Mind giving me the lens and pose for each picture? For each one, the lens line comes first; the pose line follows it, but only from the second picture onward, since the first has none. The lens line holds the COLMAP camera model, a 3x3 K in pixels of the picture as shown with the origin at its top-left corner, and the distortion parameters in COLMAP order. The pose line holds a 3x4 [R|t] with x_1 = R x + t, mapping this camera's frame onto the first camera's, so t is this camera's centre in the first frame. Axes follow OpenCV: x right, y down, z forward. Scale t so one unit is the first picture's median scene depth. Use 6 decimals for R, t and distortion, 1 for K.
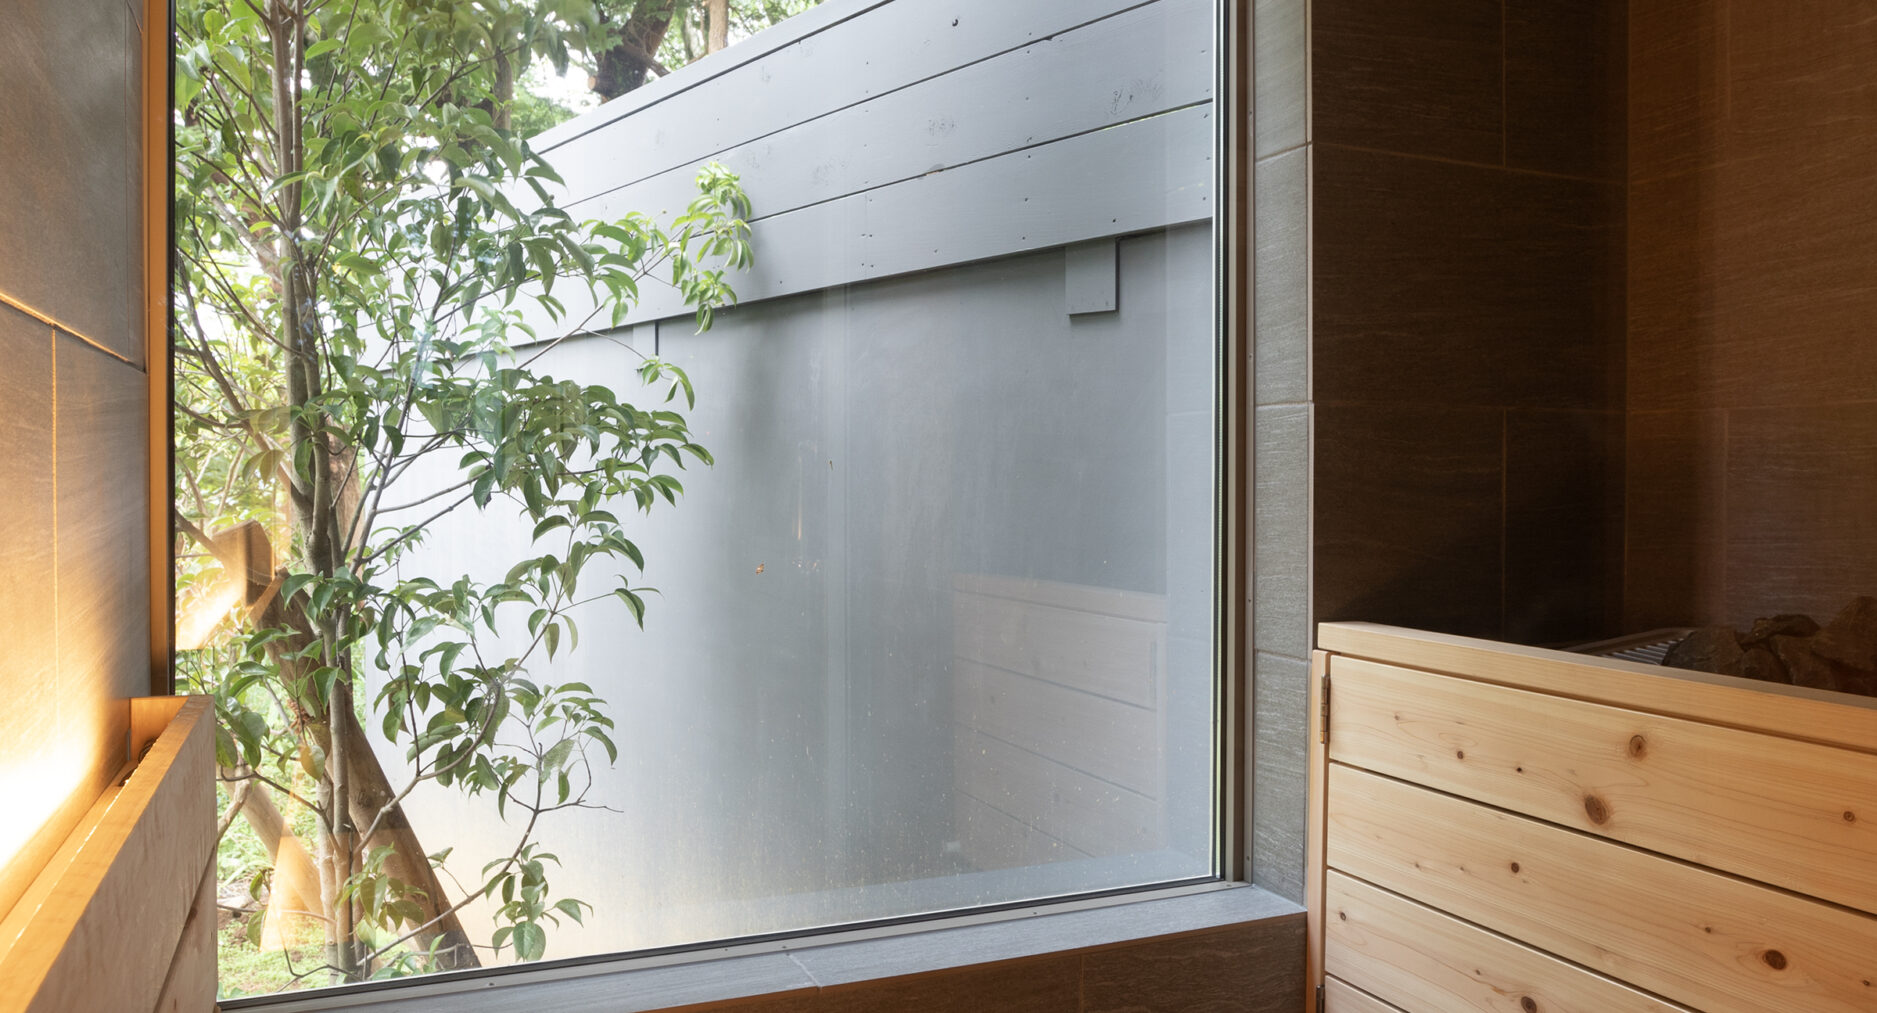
lens RADIAL K [[1385.2, 0, 938.5], [0, 1385.2, 506.5], [0, 0, 1]] dist [-0.045348, 0.047973]
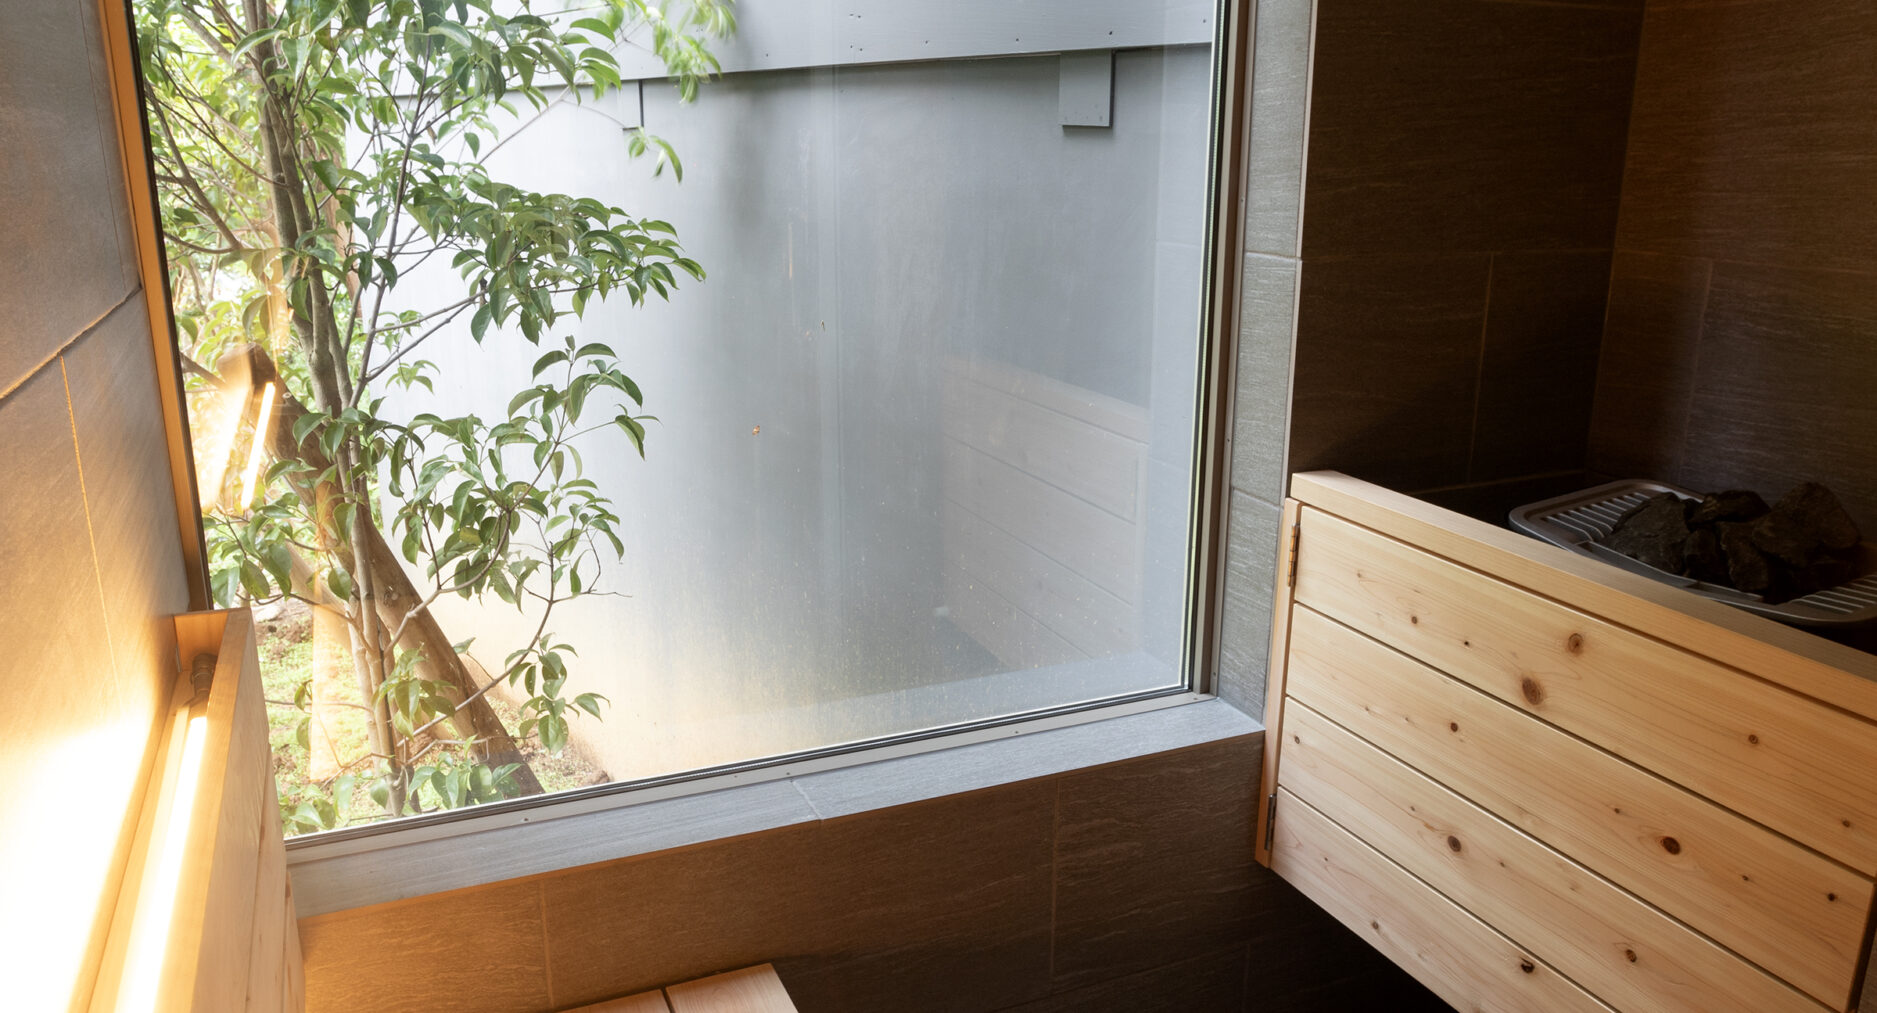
lens RADIAL K [[1365.5, 0, 934.3], [0, 1365.5, 508.0], [0, 0, 1]] dist [-0.048411, 0.049469]
pose [[0.999992, 0.001336, 0.003855, 0.000331], [-0.002241, 0.969453, 0.245267, -0.128892], [-0.003409, -0.245273, 0.969448, -0.003370]]
